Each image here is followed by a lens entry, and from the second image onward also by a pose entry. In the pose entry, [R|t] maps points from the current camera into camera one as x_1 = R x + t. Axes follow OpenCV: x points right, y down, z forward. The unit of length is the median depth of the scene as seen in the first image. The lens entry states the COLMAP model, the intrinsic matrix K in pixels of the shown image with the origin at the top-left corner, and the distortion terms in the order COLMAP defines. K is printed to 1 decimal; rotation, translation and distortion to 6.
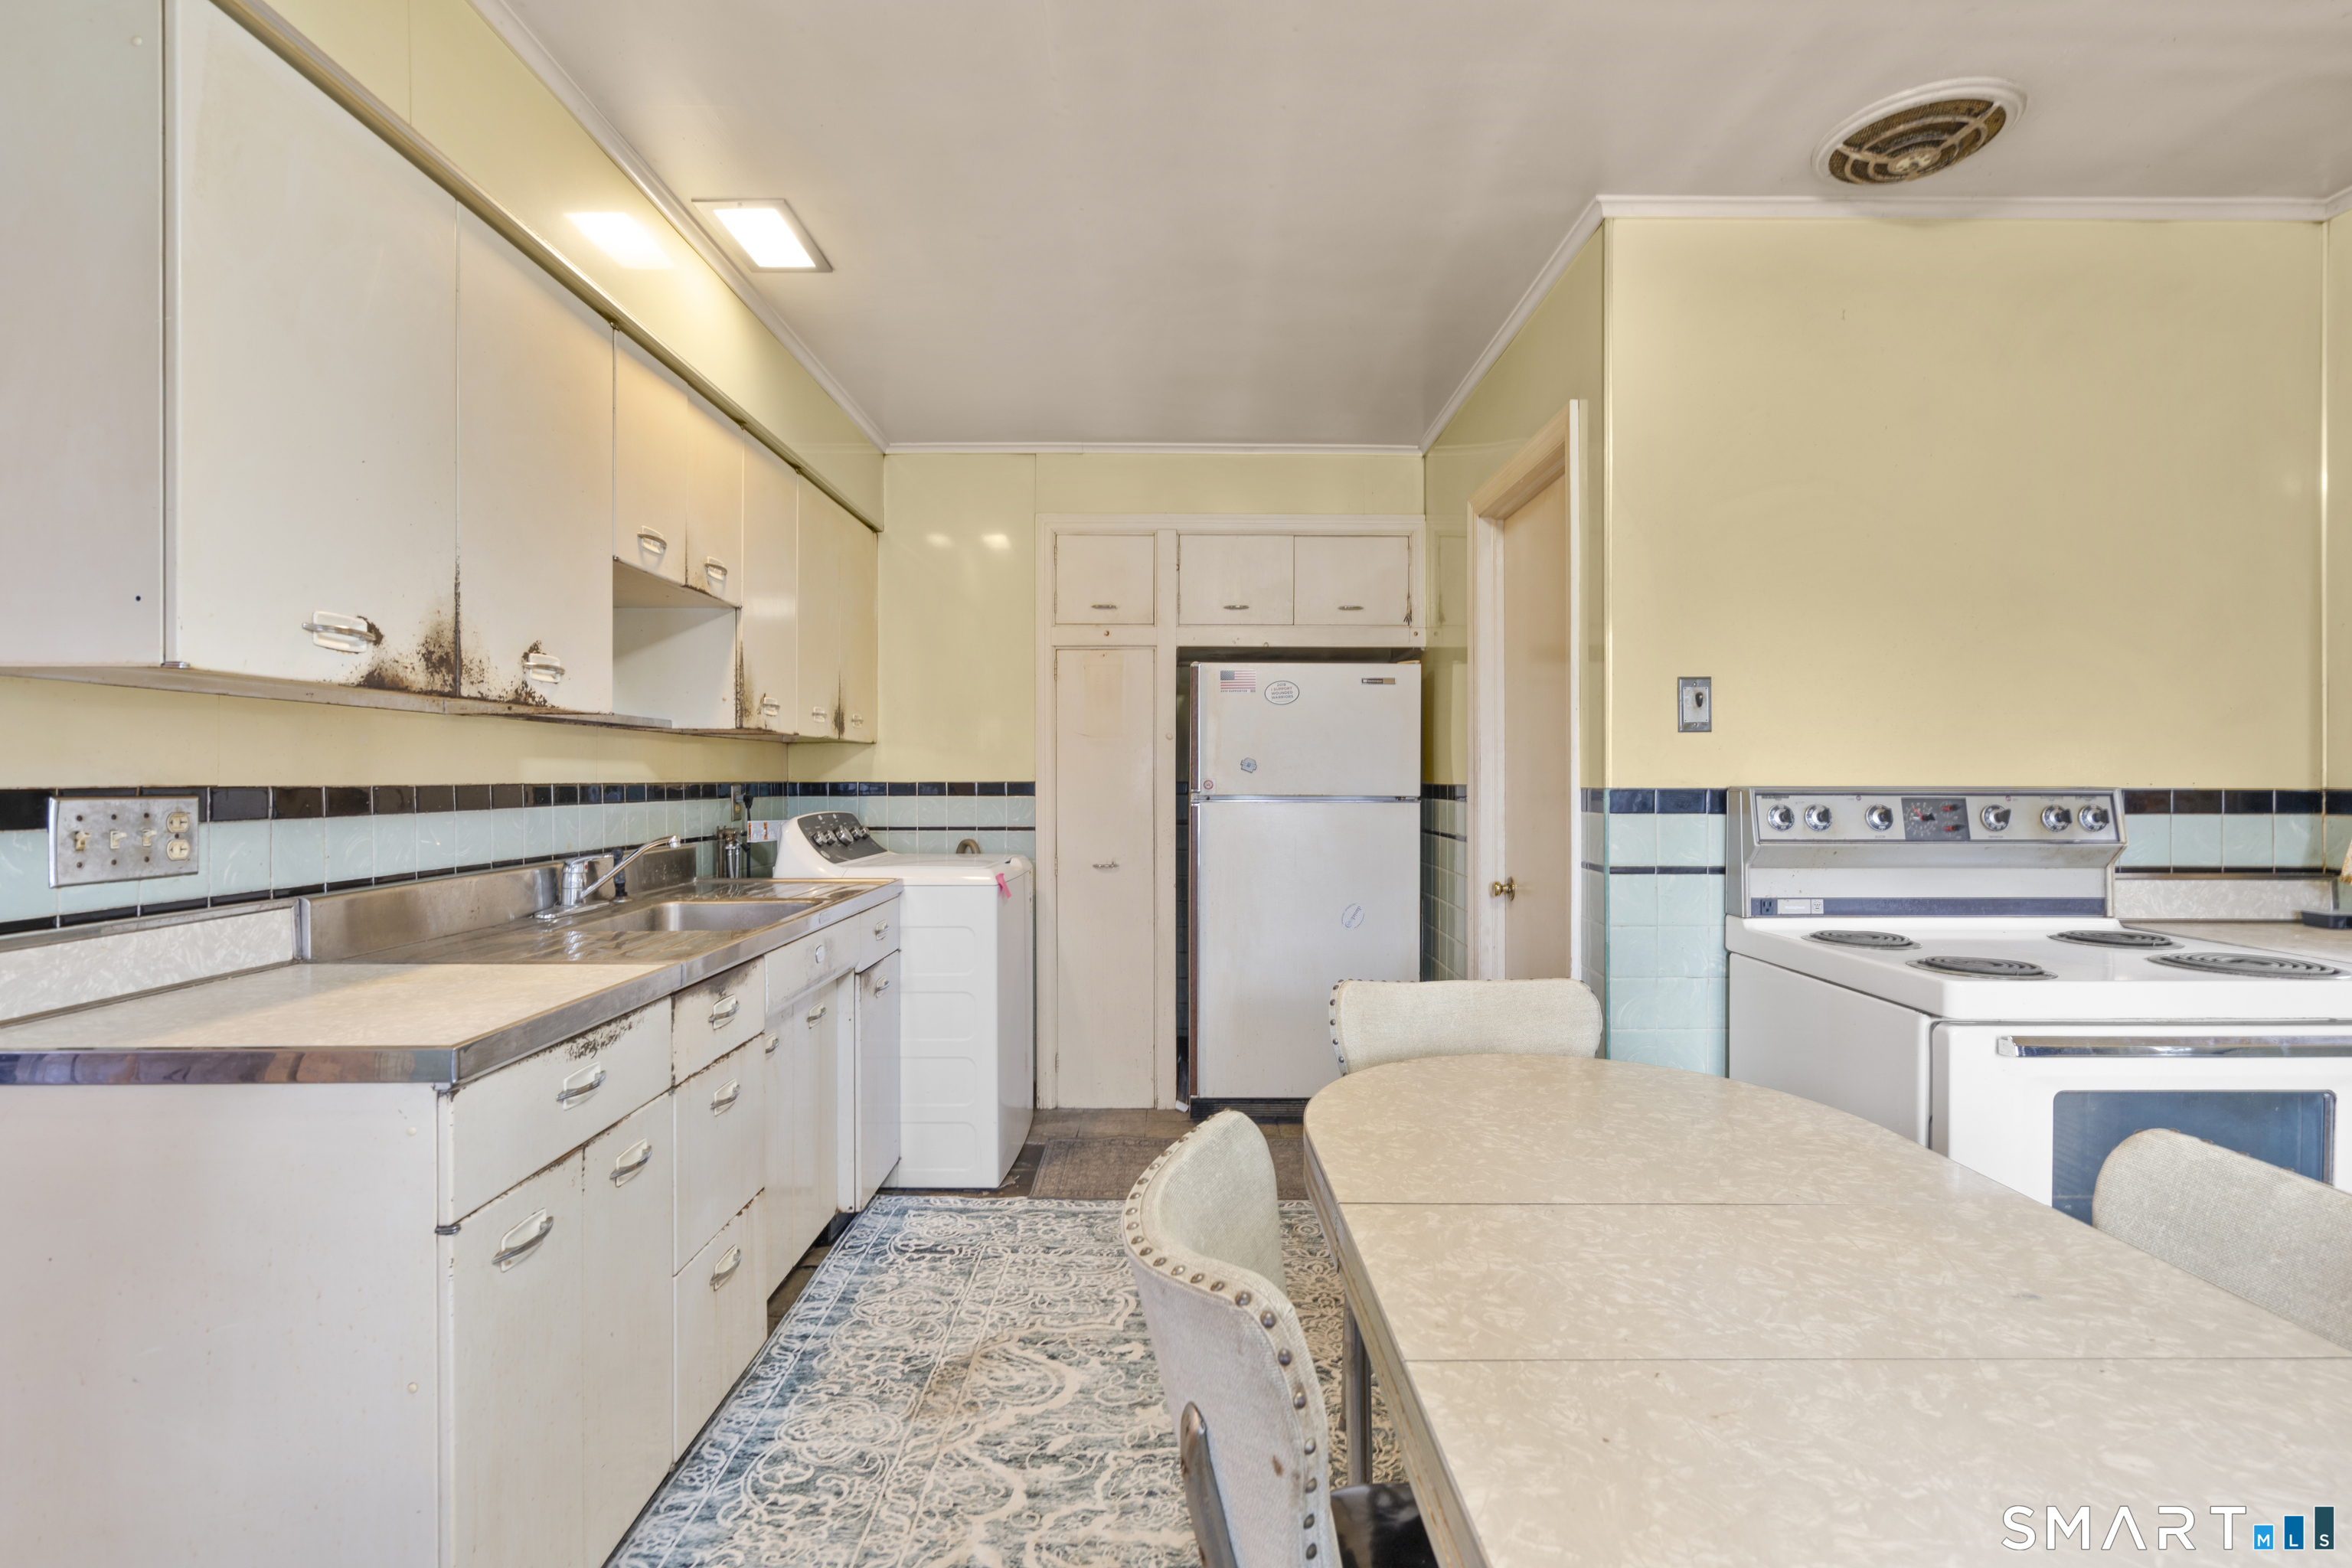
lens RADIAL K [[1074.1, 0, 1184.8], [0, 1074.1, 778.2], [0, 0, 1]] dist [-0.004198, 0.003964]
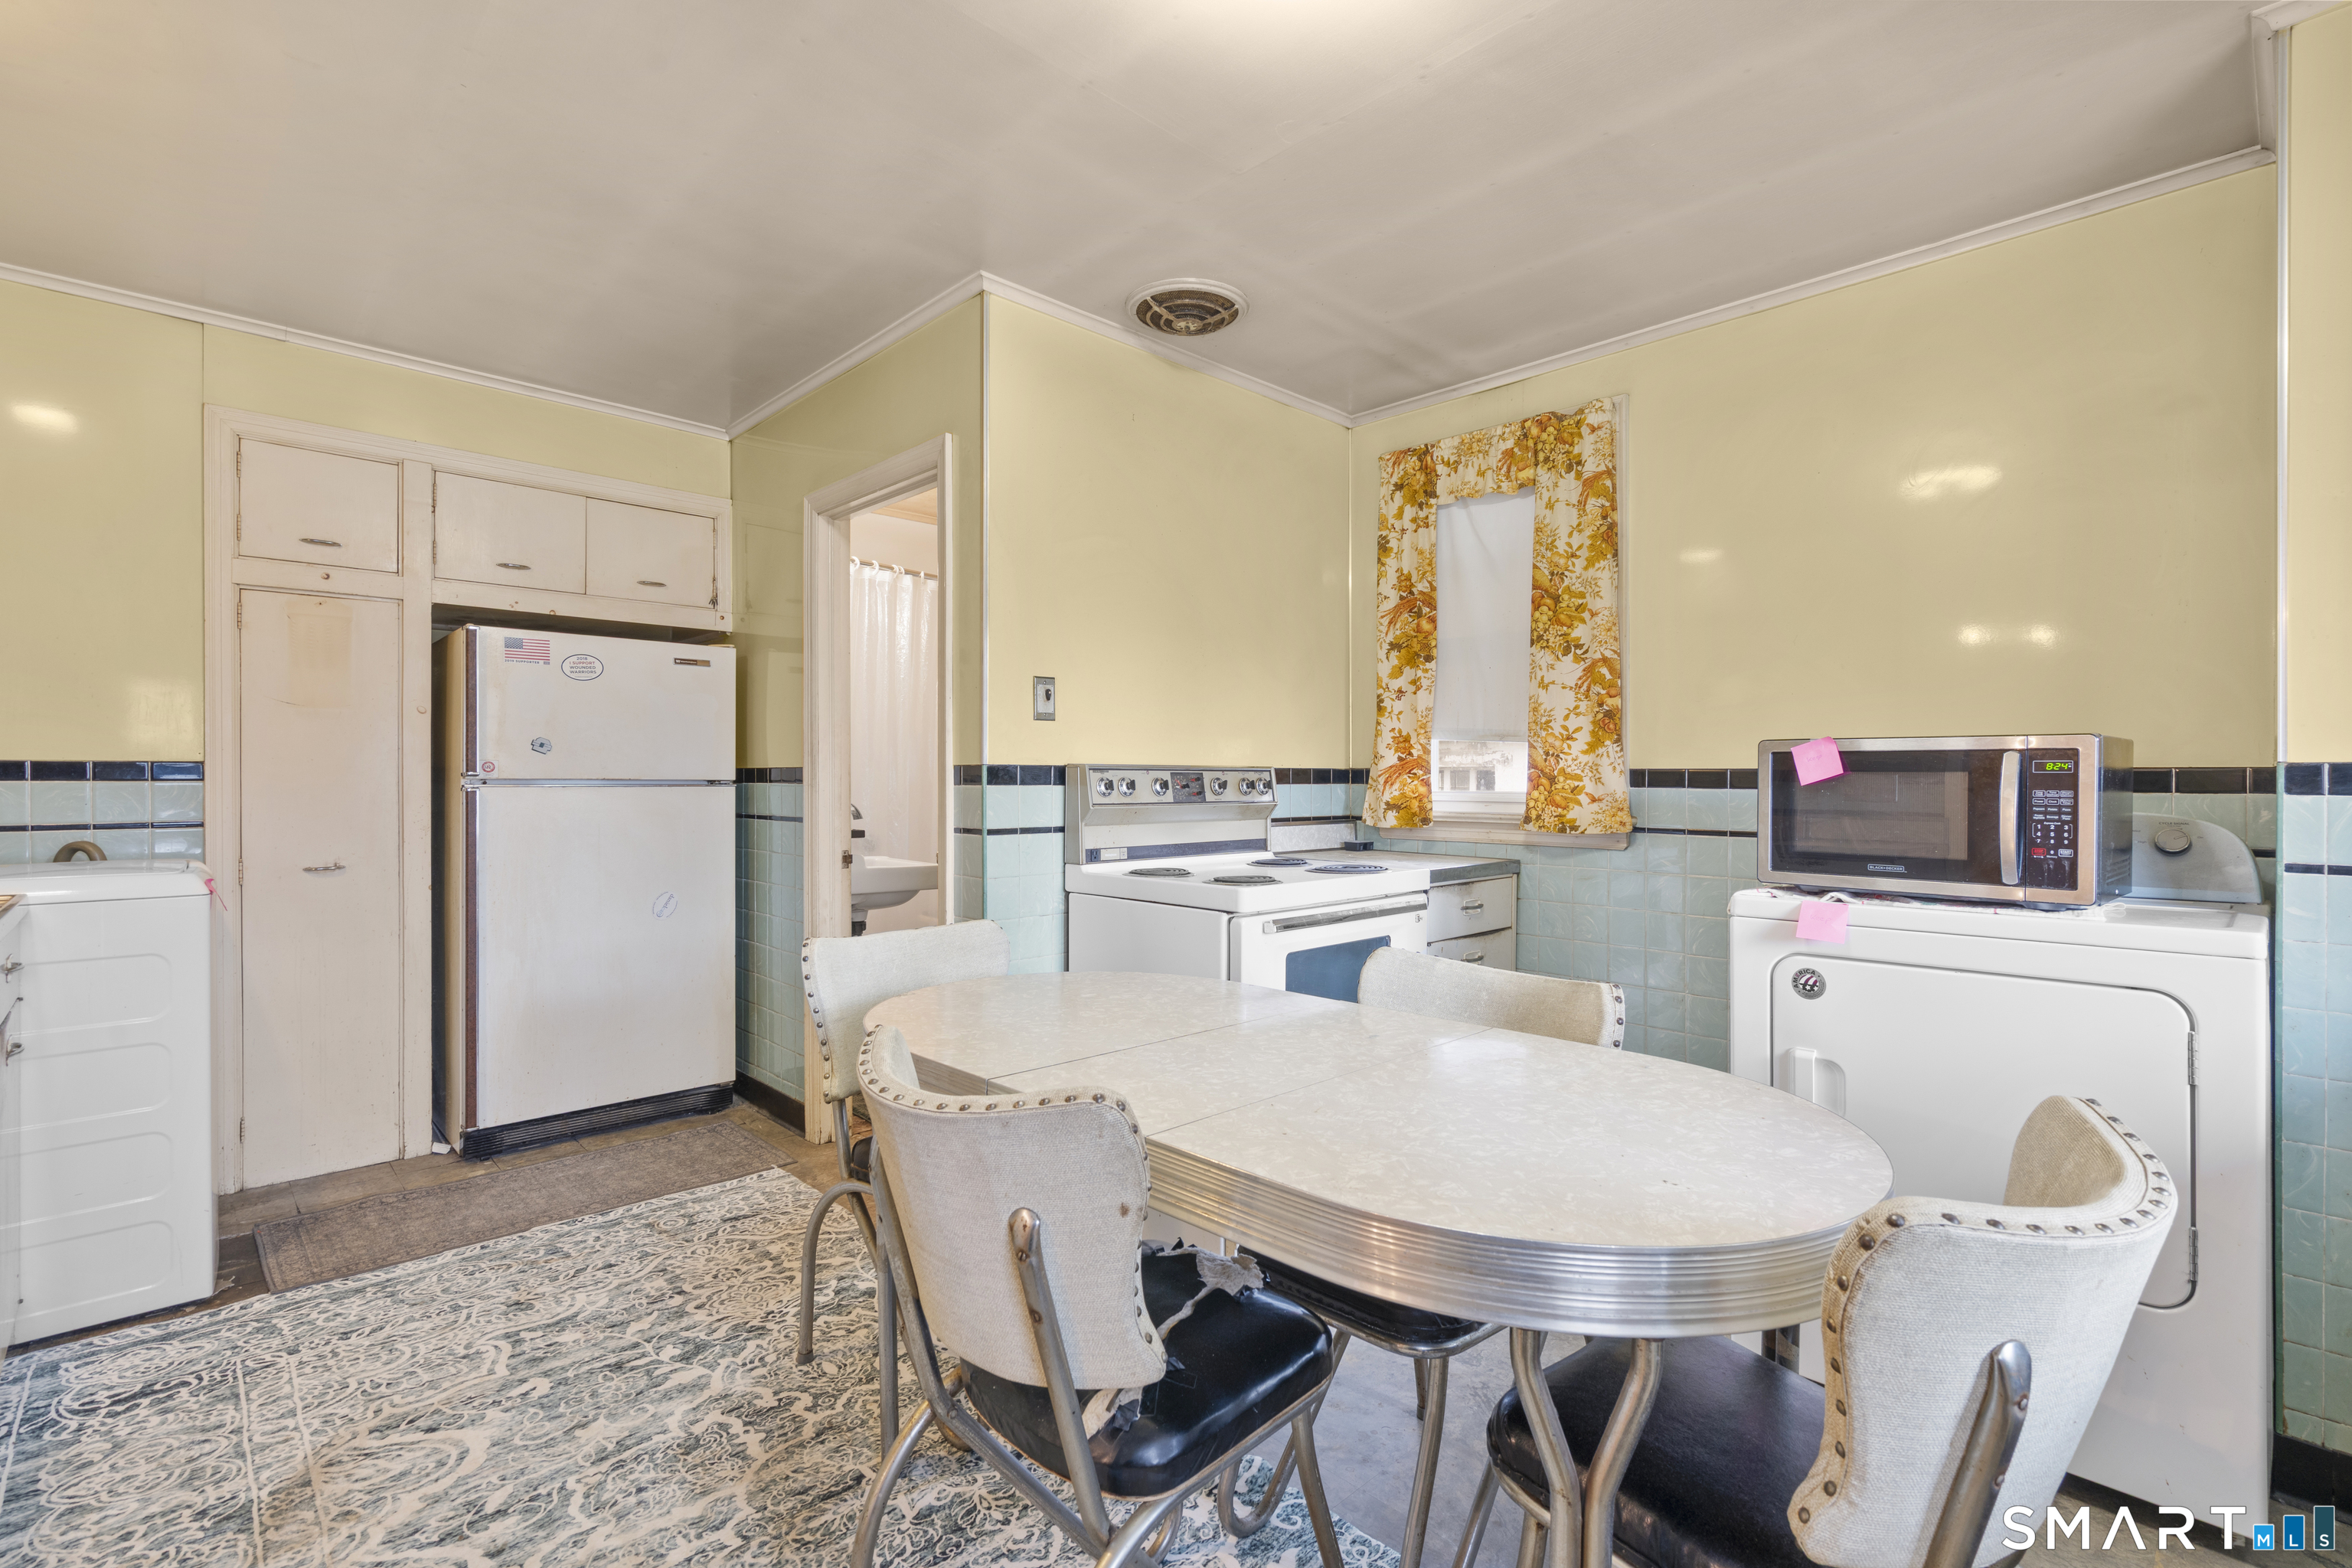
lens RADIAL K [[1074.1, 0, 1184.8], [0, 1074.1, 778.2], [0, 0, 1]] dist [-0.004198, 0.003964]
pose [[0.719802, 0.000953, 0.694179, -0.281037], [0.000167, 0.999999, -0.001546, 0.026868], [-0.694179, 0.001228, 0.719801, -0.021948]]
